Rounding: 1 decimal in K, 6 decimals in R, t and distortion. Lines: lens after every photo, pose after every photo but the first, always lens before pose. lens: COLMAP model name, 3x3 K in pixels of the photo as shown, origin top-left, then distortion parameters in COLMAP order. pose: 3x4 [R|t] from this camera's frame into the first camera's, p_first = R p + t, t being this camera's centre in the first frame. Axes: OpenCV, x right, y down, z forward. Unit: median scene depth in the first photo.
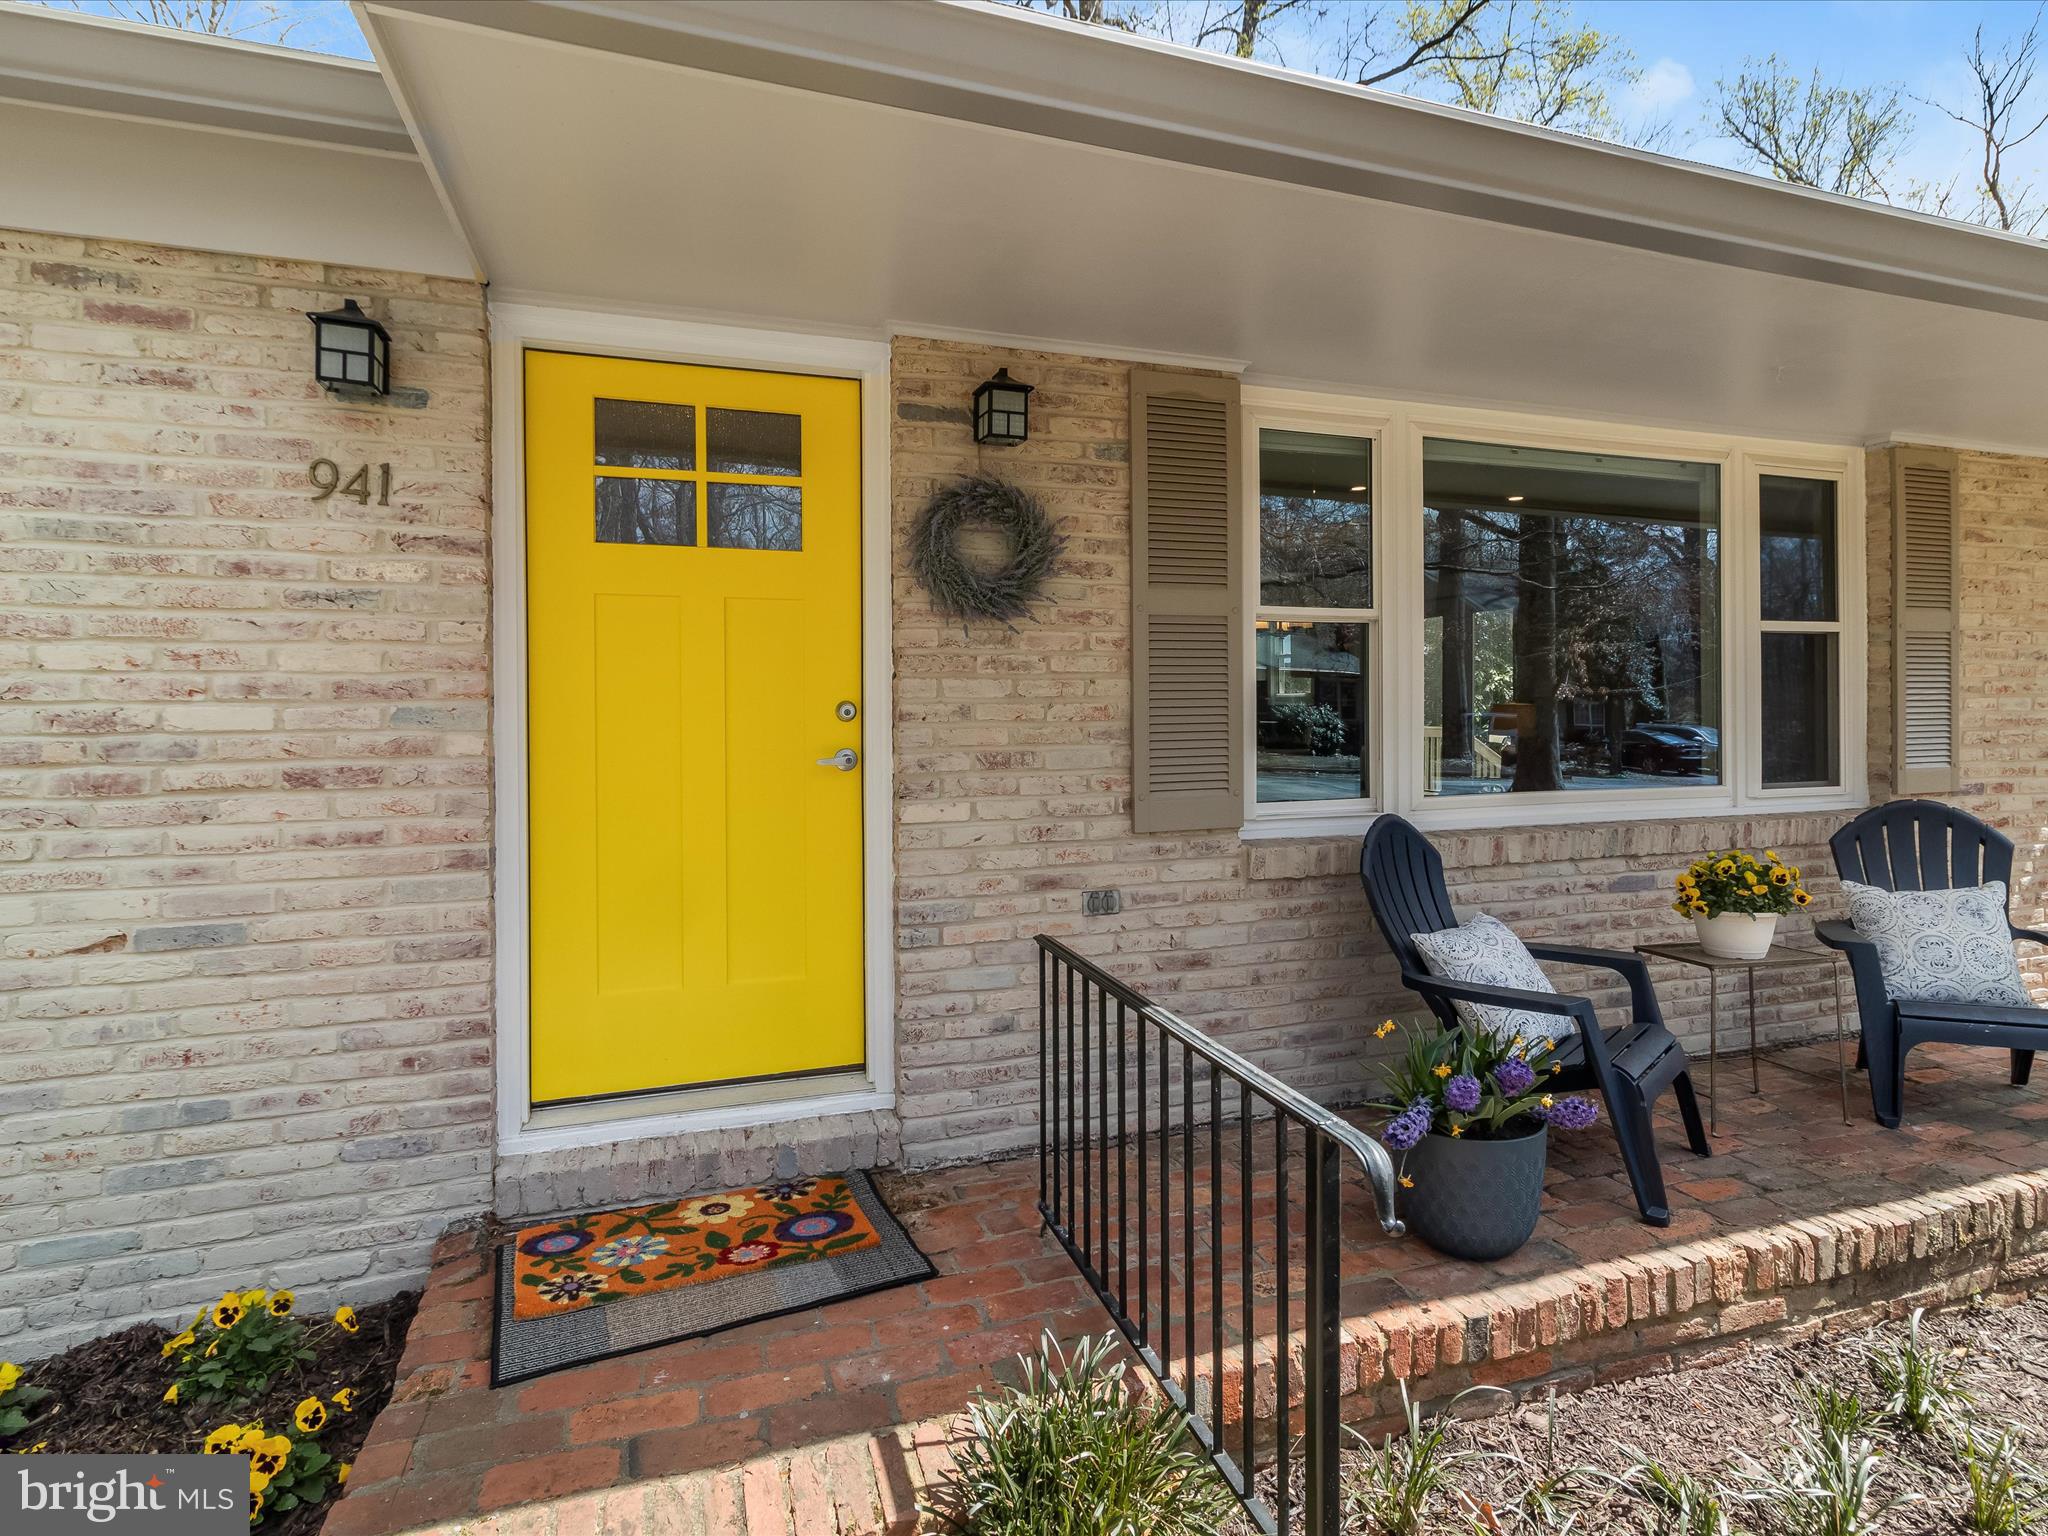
lens RADIAL K [[1077.0, 0, 1031.0], [0, 1077.0, 711.9], [0, 0, 1]] dist [-0.001112, 0.001340]
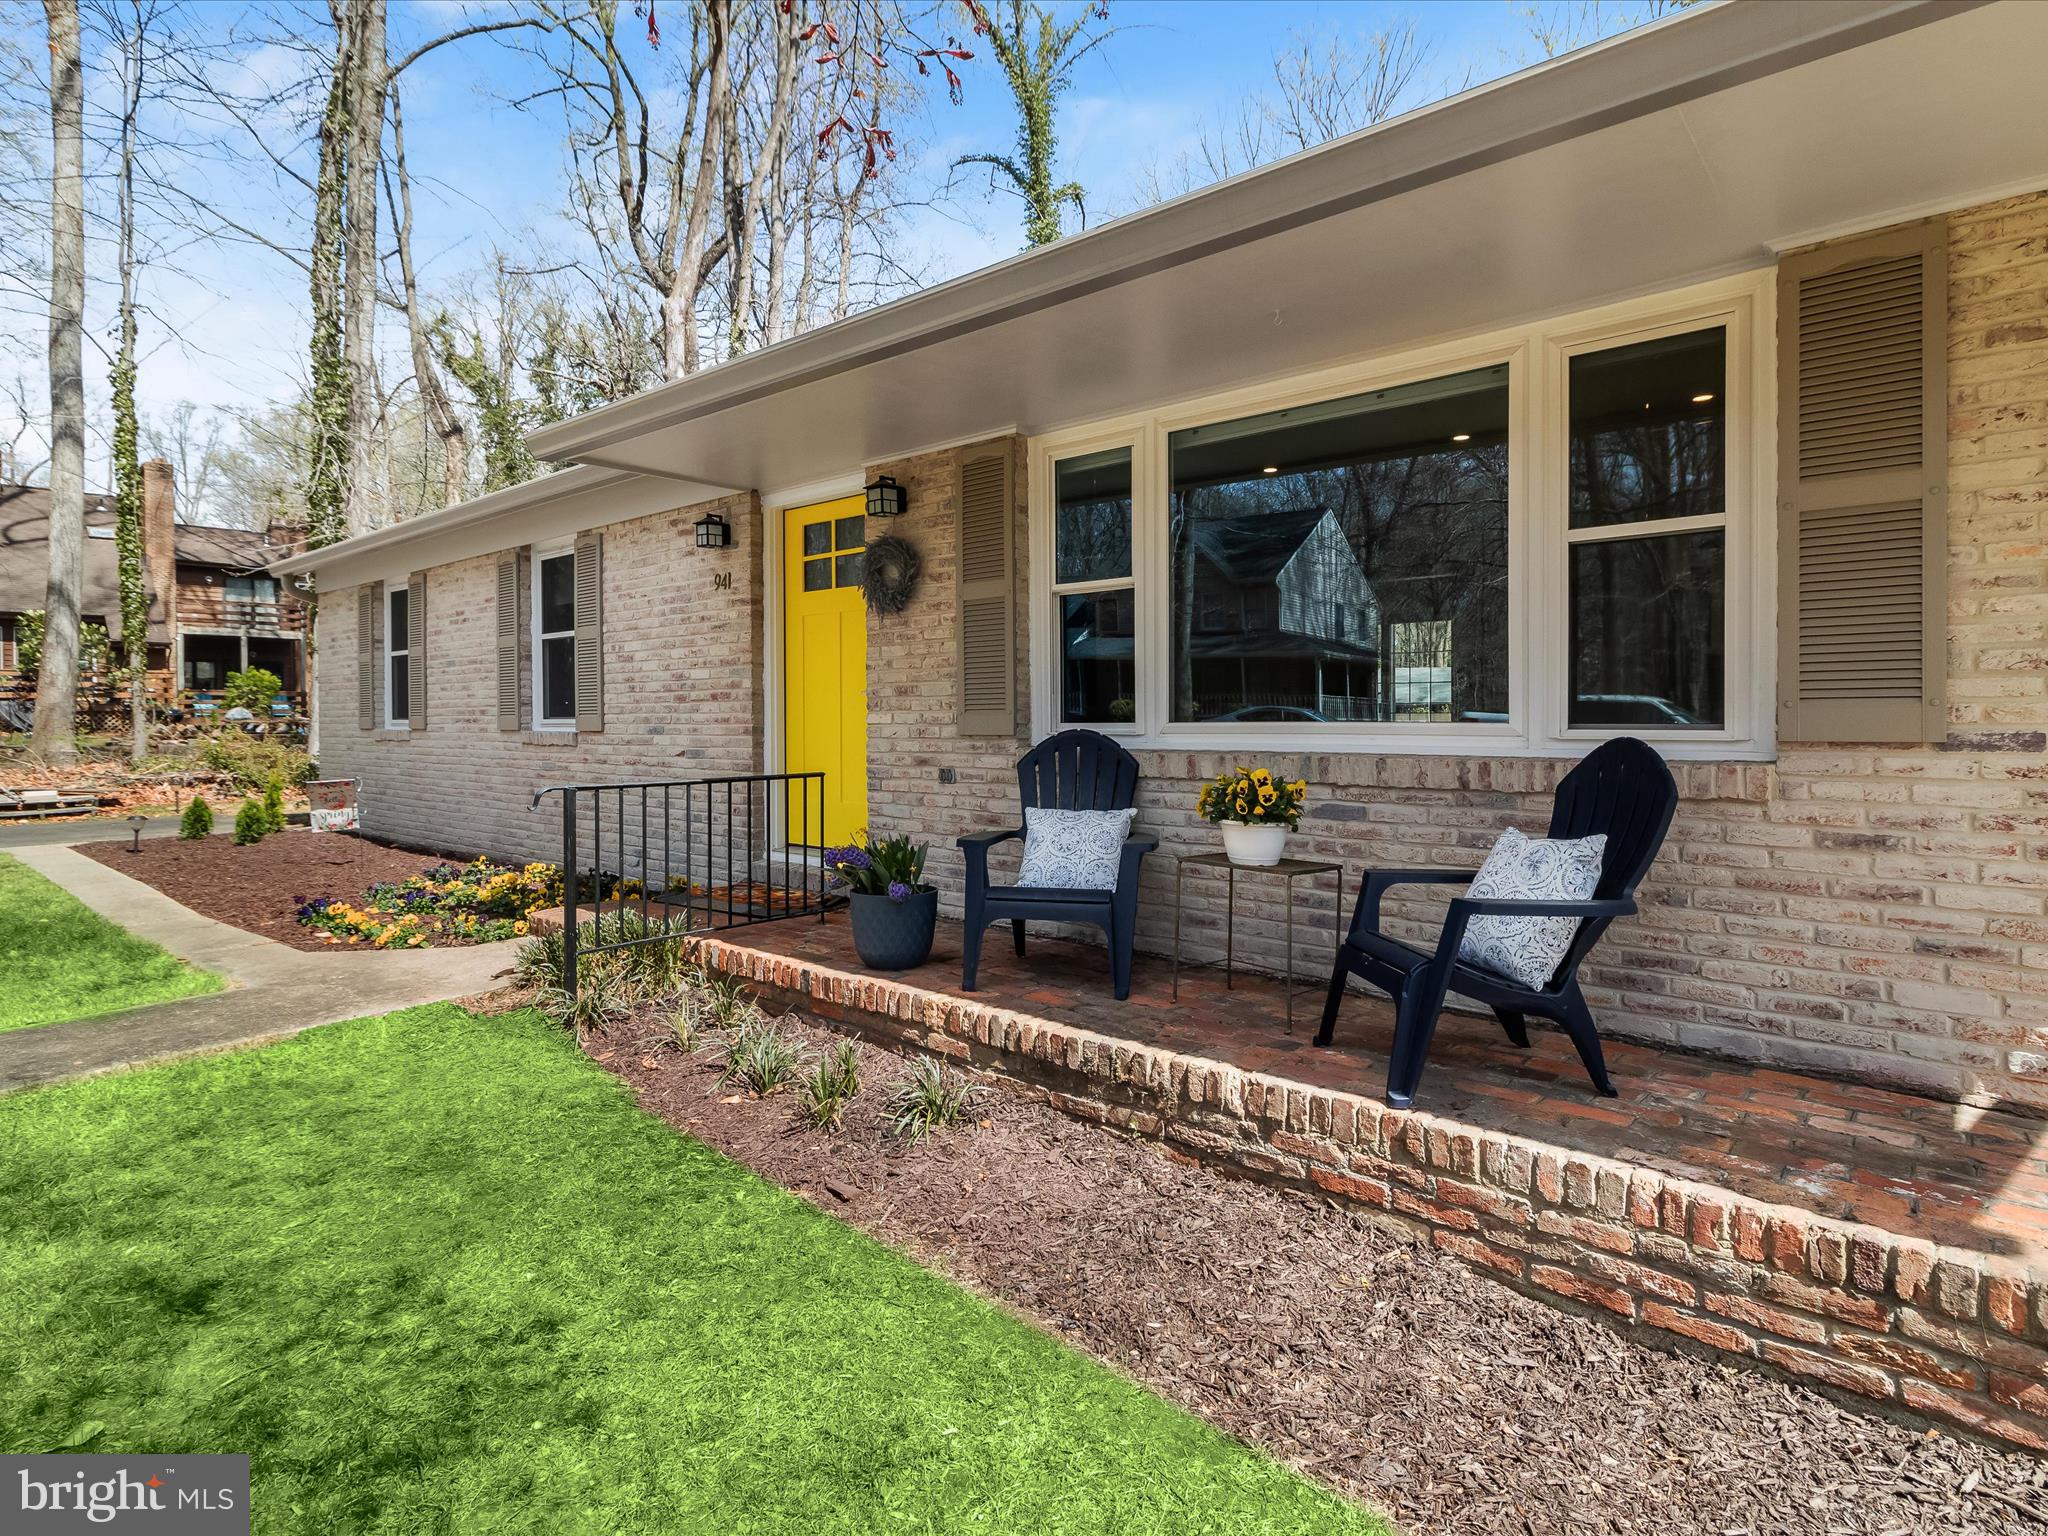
lens RADIAL K [[1077.0, 0, 1031.0], [0, 1077.0, 711.9], [0, 0, 1]] dist [-0.001112, 0.001340]
pose [[0.504050, 0.002989, -0.863669, 1.629172], [0.000787, 0.999992, 0.003920, 0.073876], [0.863674, -0.002655, 0.504044, 0.281939]]
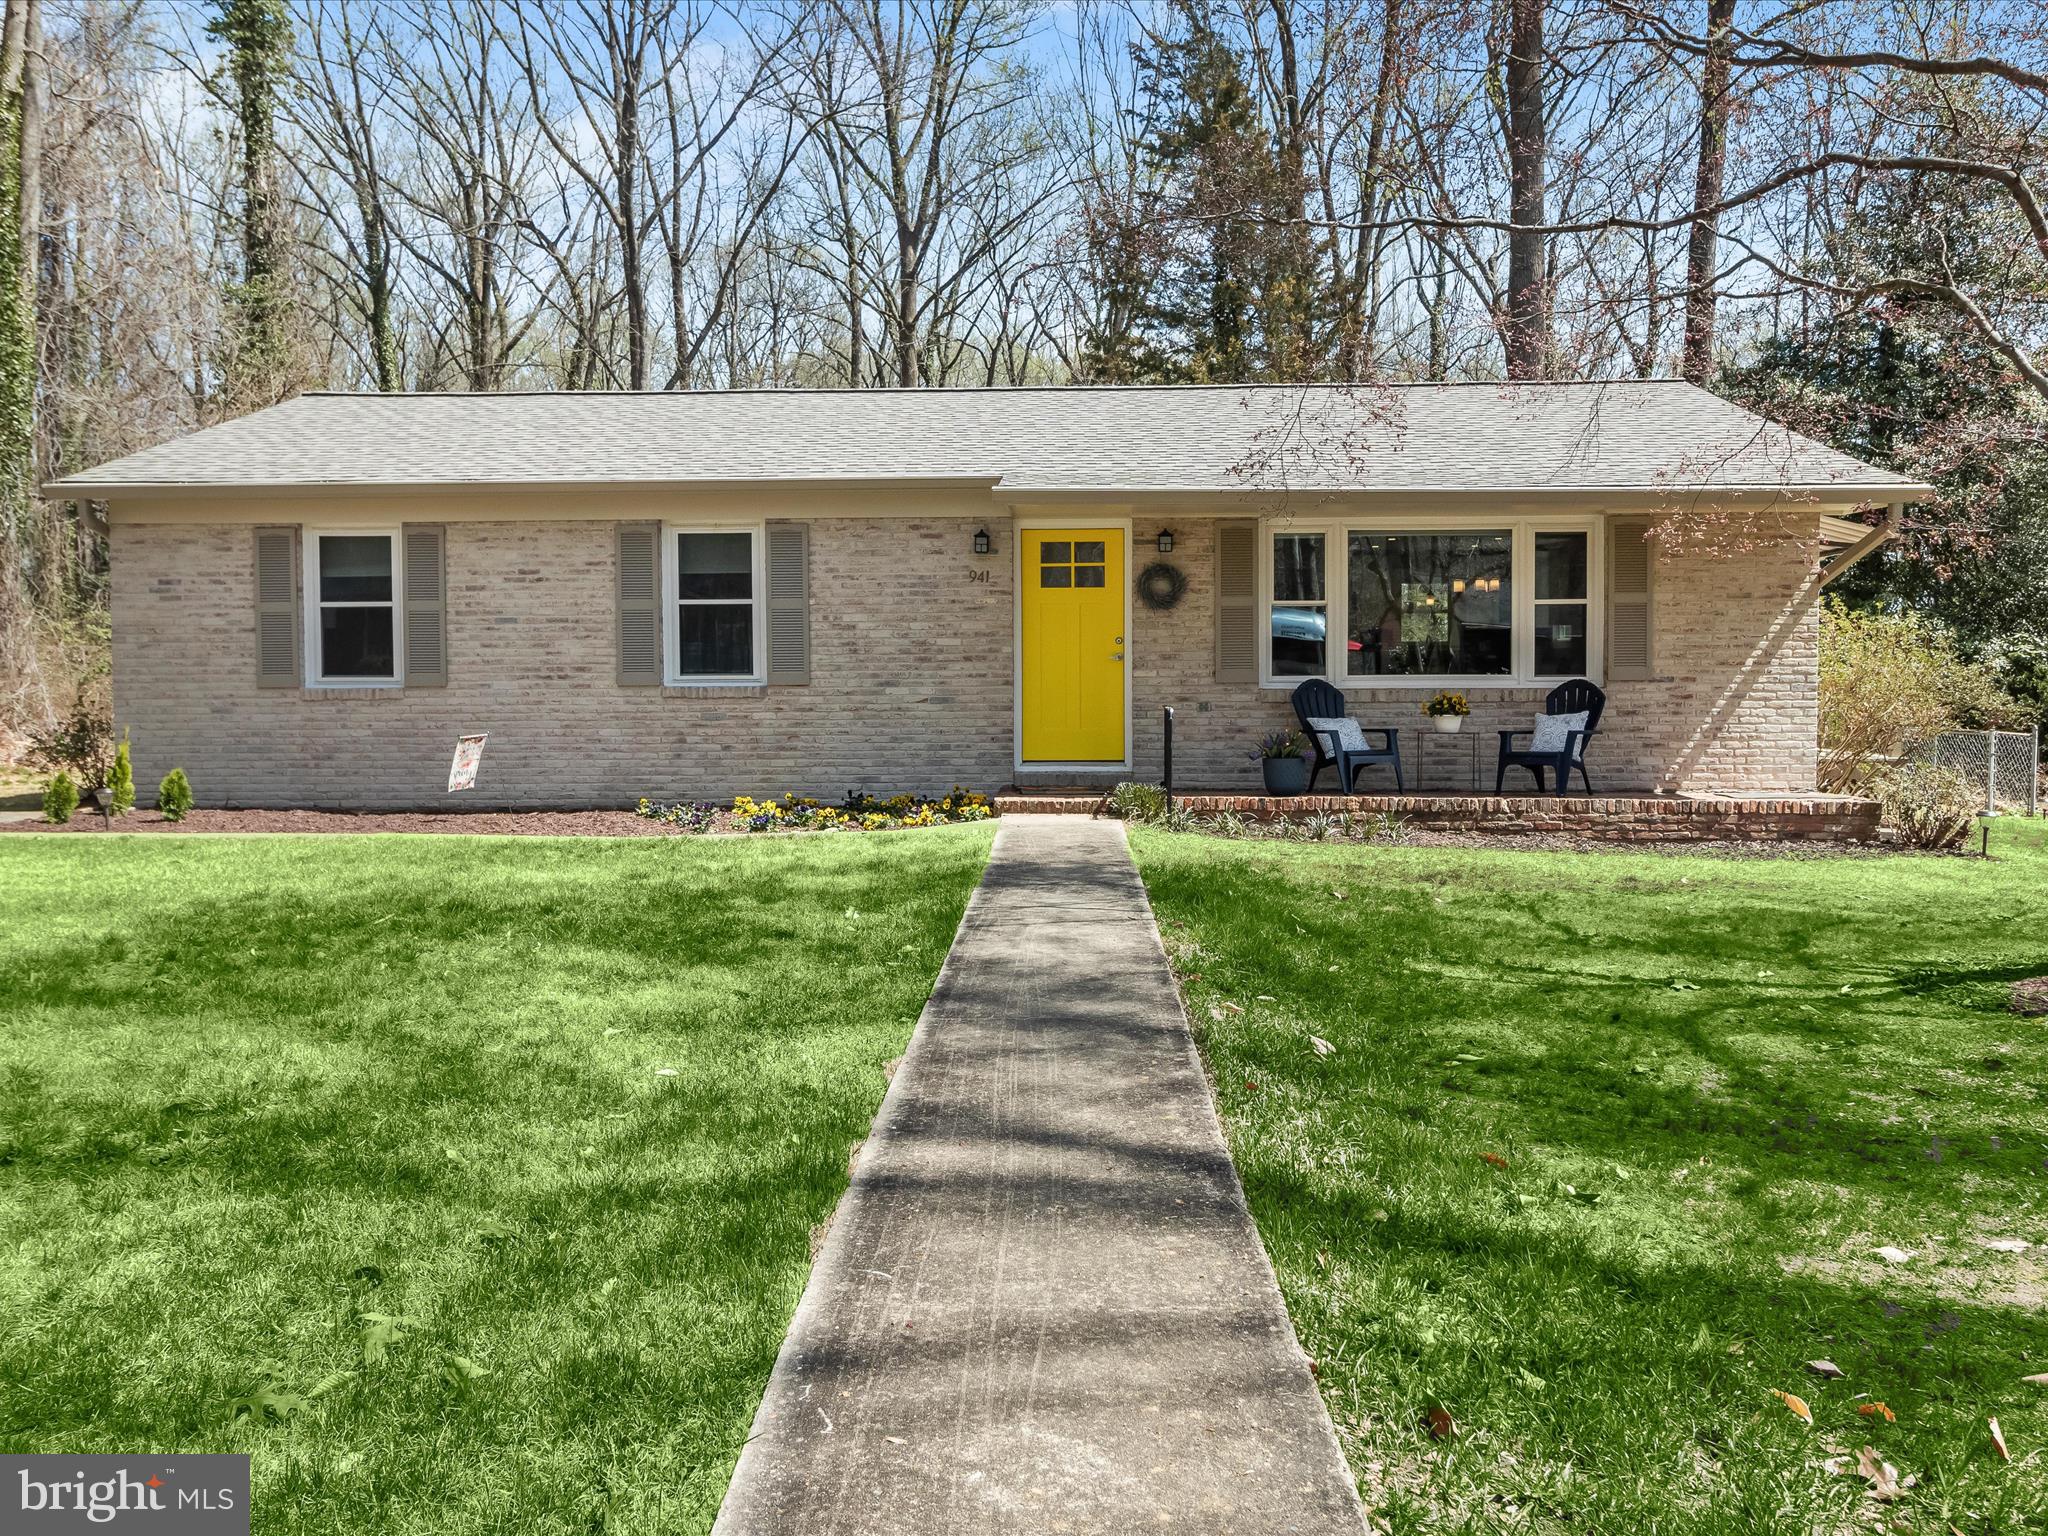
lens RADIAL K [[1481.3, 0, 1024.0], [0, 1481.3, 768.0], [0, 0, 1]] dist [-0.001580, -0.000437]
pose [[0.935139, 0.026435, -0.353293, 1.065331], [-0.002207, 0.997628, 0.068806, 0.071566], [0.354273, -0.063564, 0.932979, -3.011477]]
